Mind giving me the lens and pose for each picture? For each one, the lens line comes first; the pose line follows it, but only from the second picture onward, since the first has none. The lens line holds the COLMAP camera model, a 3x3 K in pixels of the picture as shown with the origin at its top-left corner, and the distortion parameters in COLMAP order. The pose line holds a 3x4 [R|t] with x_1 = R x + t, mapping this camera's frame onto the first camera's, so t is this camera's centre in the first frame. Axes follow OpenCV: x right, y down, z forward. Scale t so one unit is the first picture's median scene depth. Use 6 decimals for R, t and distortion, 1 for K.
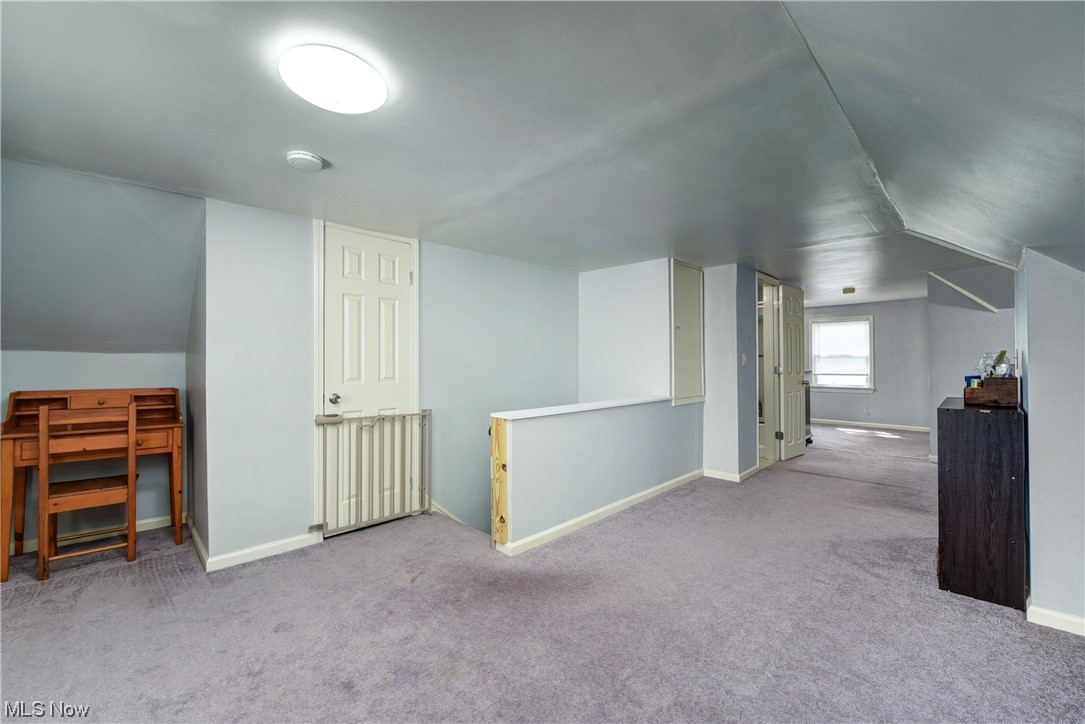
lens RADIAL K [[434.8, 0, 539.7], [0, 434.8, 363.1], [0, 0, 1]] dist [0.009743, -0.001908]
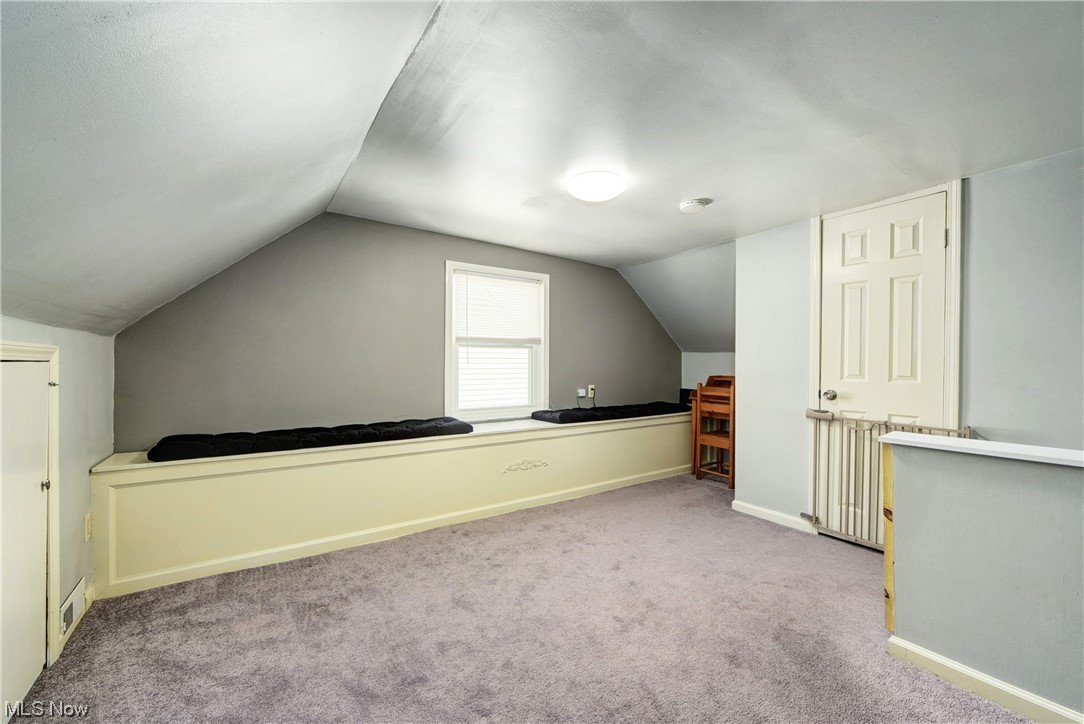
lens RADIAL K [[434.4, 0, 545.6], [0, 434.4, 364.1], [0, 0, 1]] dist [0.009743, -0.001908]
pose [[-0.167261, 0.003851, -0.985905, 0.609842], [-0.000133, 0.999992, 0.003928, 0.009213], [0.985913, 0.000788, -0.167259, 0.556444]]
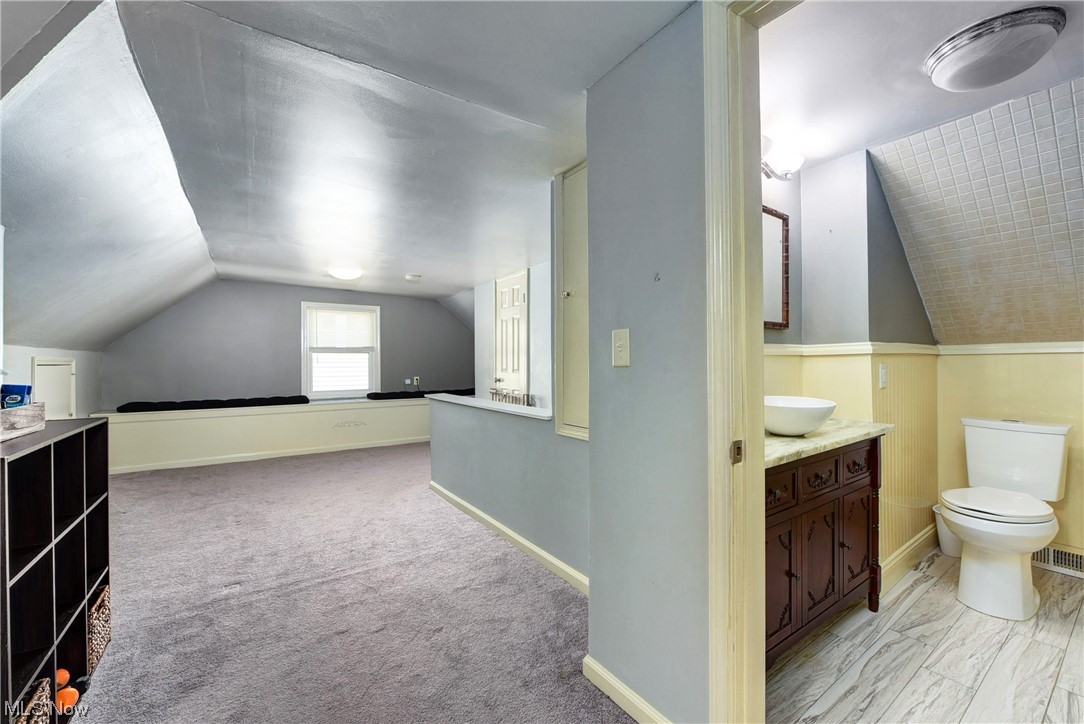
lens RADIAL K [[434.4, 0, 542.2], [0, 434.4, 363.2], [0, 0, 1]] dist [0.009743, -0.001908]
pose [[-0.171870, 0.007419, -0.985092, 1.261175], [0.006256, 0.999960, 0.006440, 0.004833], [0.985100, -0.005056, -0.171909, 1.527764]]
